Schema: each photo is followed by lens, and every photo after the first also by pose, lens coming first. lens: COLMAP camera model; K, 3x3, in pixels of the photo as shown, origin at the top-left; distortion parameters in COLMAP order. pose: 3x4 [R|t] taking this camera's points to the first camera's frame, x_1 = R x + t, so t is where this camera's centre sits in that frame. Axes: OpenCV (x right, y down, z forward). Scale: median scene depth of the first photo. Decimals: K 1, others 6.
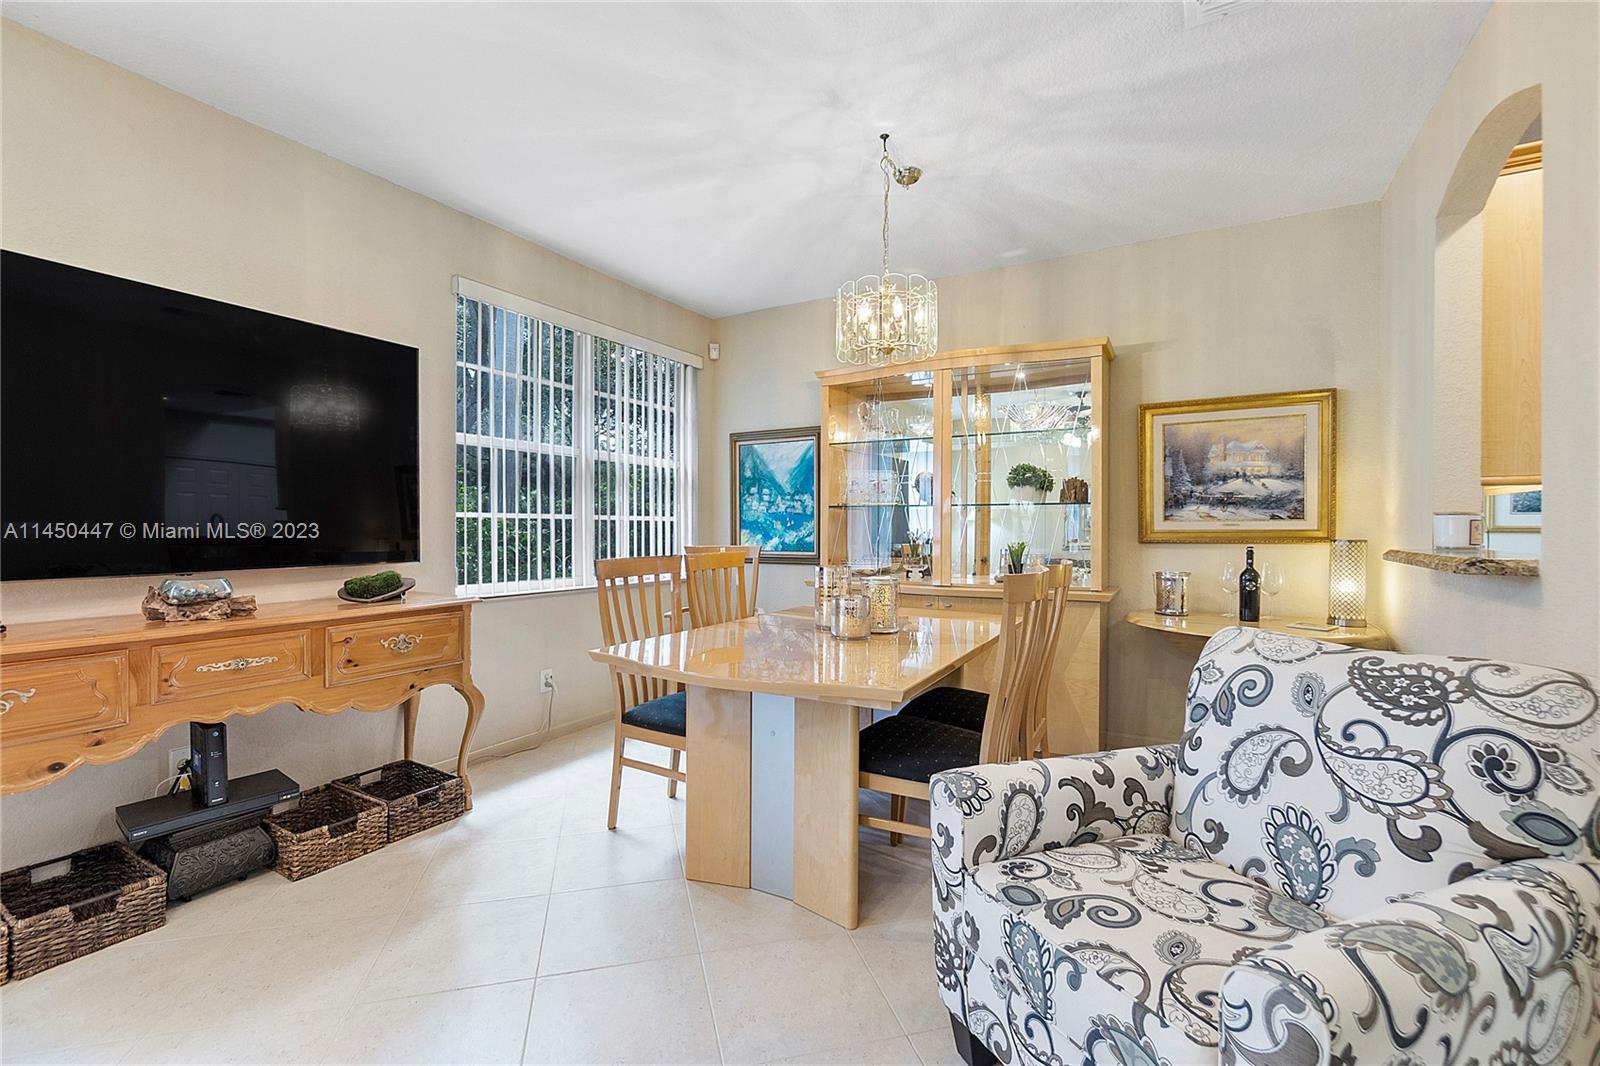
lens RADIAL K [[691.0, 0, 804.2], [0, 691.0, 527.8], [0, 0, 1]] dist [-0.004663, 0.000452]
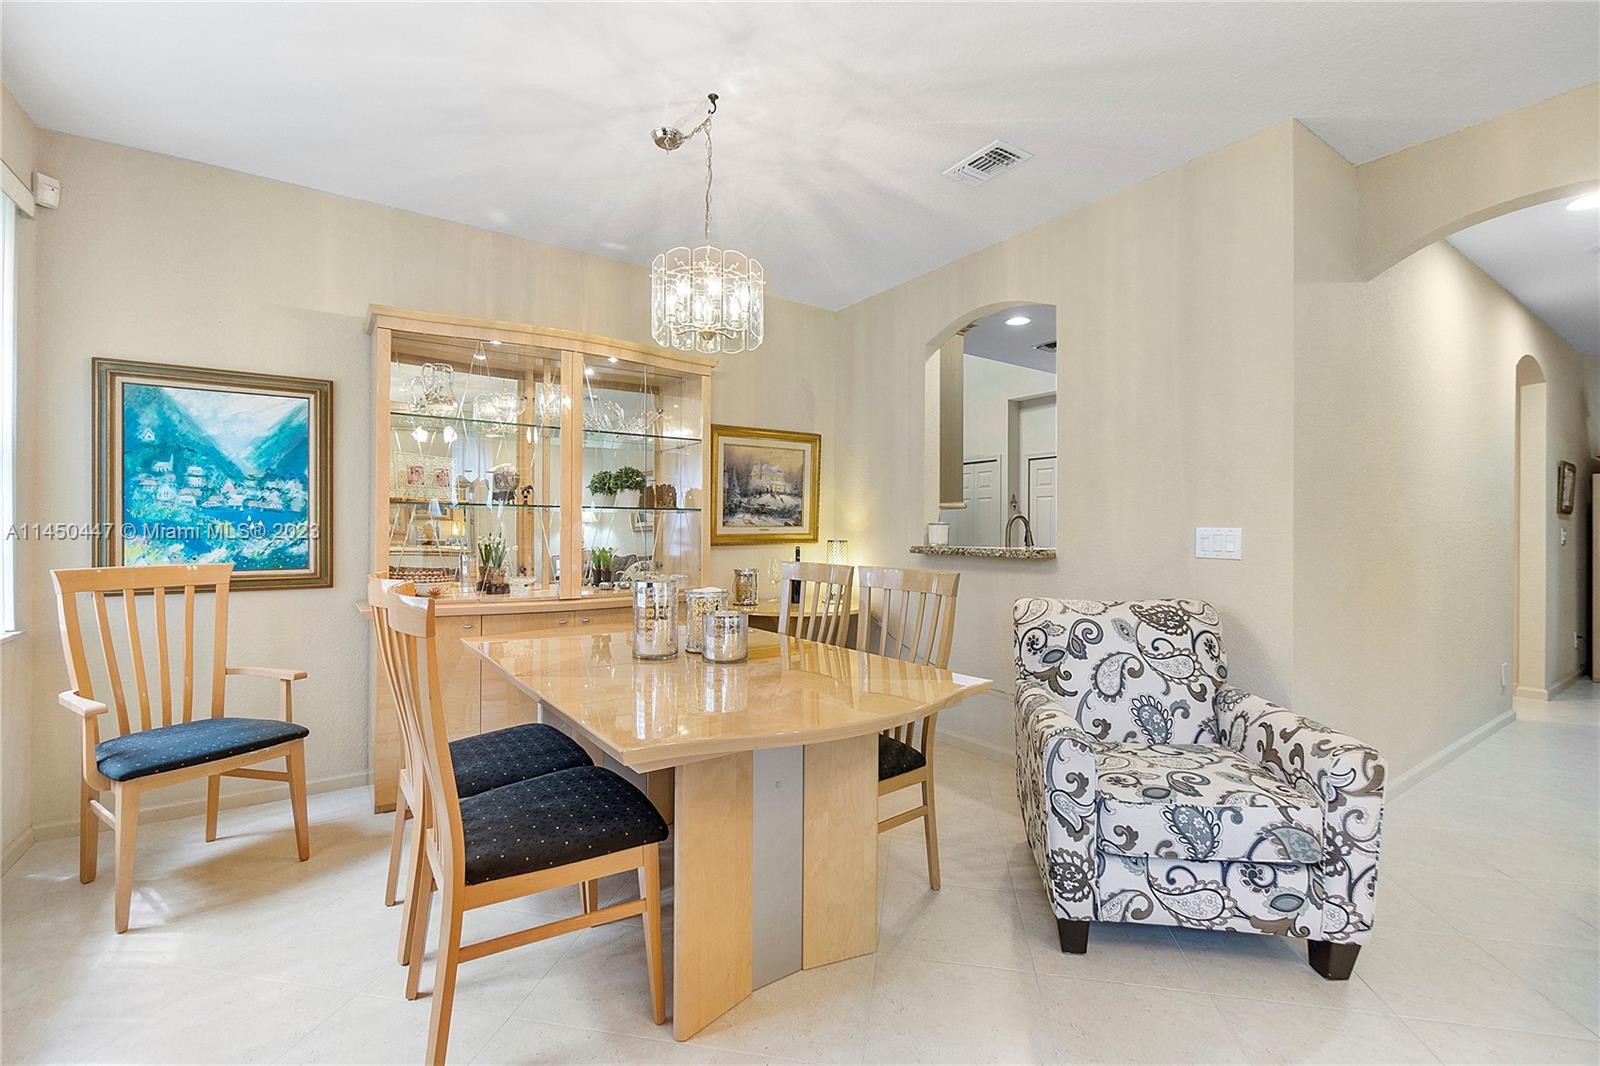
lens RADIAL K [[691.0, 0, 805.8], [0, 691.0, 527.5], [0, 0, 1]] dist [-0.004663, 0.000452]
pose [[0.467259, 0.006907, 0.884093, -0.460091], [-0.002675, 0.999976, -0.006399, -0.001535], [-0.884116, 0.000625, 0.467267, 0.350078]]
